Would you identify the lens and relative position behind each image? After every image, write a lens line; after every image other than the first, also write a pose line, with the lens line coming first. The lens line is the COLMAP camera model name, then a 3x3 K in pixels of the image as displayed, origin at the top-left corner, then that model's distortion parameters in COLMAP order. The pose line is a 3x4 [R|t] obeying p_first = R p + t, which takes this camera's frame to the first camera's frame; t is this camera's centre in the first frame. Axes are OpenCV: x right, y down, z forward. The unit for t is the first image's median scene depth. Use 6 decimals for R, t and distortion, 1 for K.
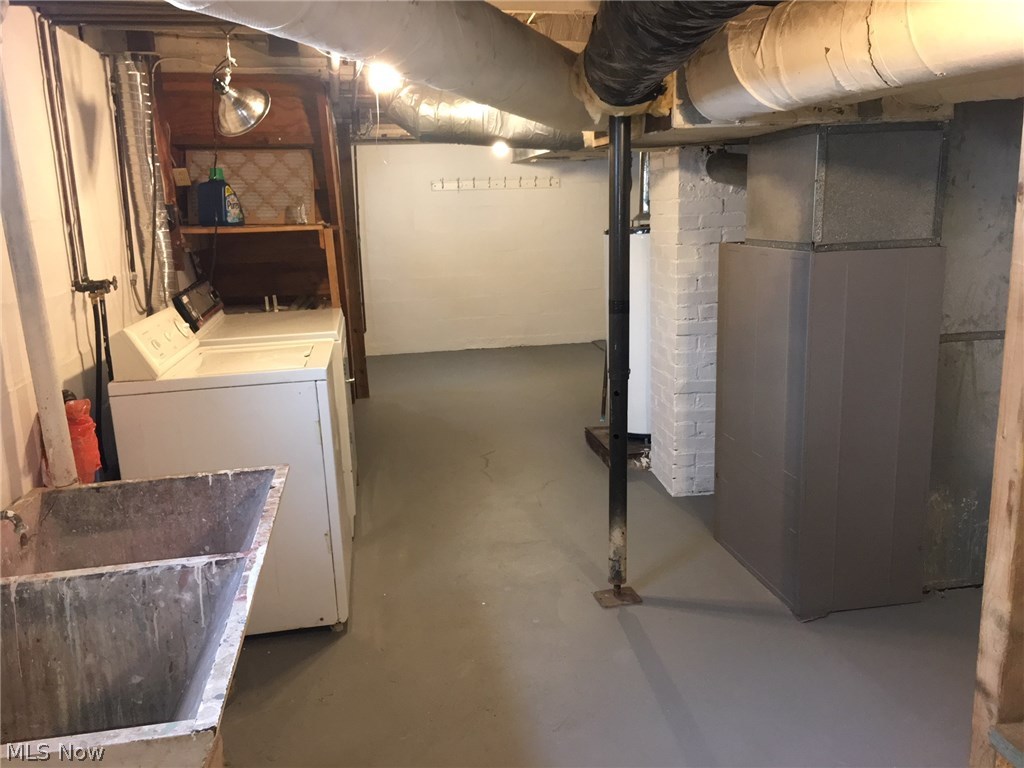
lens RADIAL K [[863.2, 0, 522.8], [0, 863.2, 377.2], [0, 0, 1]] dist [0.075507, -0.095447]
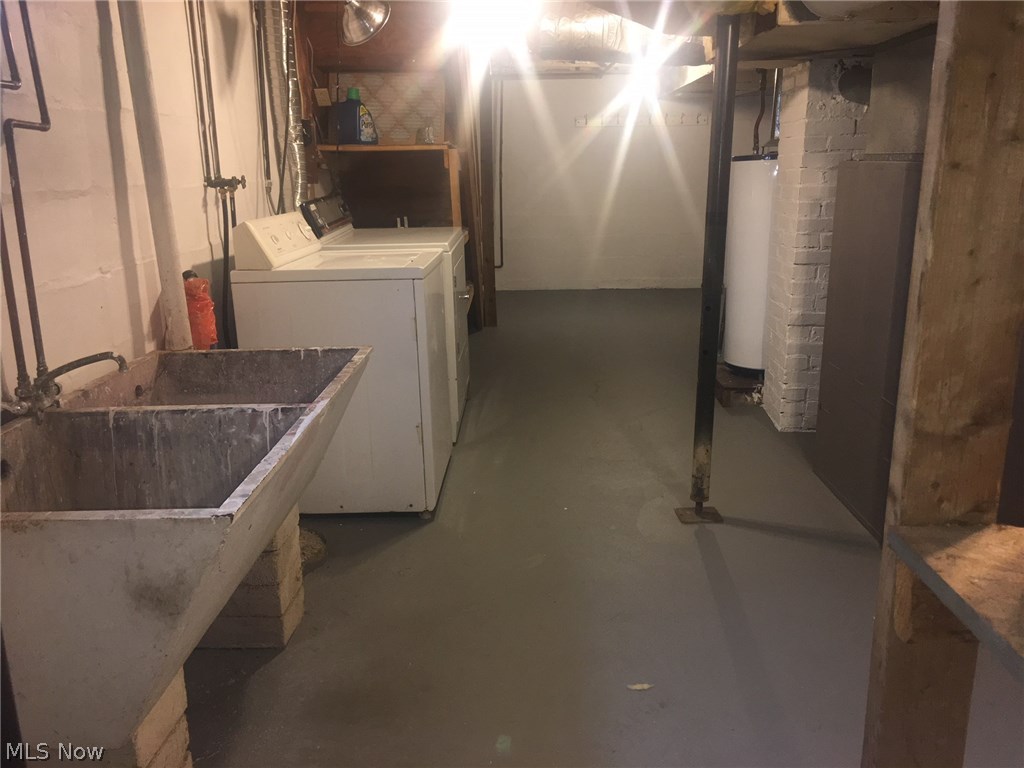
lens RADIAL K [[863.2, 0, 524.8], [0, 863.2, 379.0], [0, 0, 1]] dist [0.075507, -0.095447]
pose [[0.981792, 0.064344, -0.178731, 0.083536], [-0.055738, 0.997050, 0.052764, 0.057879], [0.181598, -0.041841, 0.982482, -0.011474]]
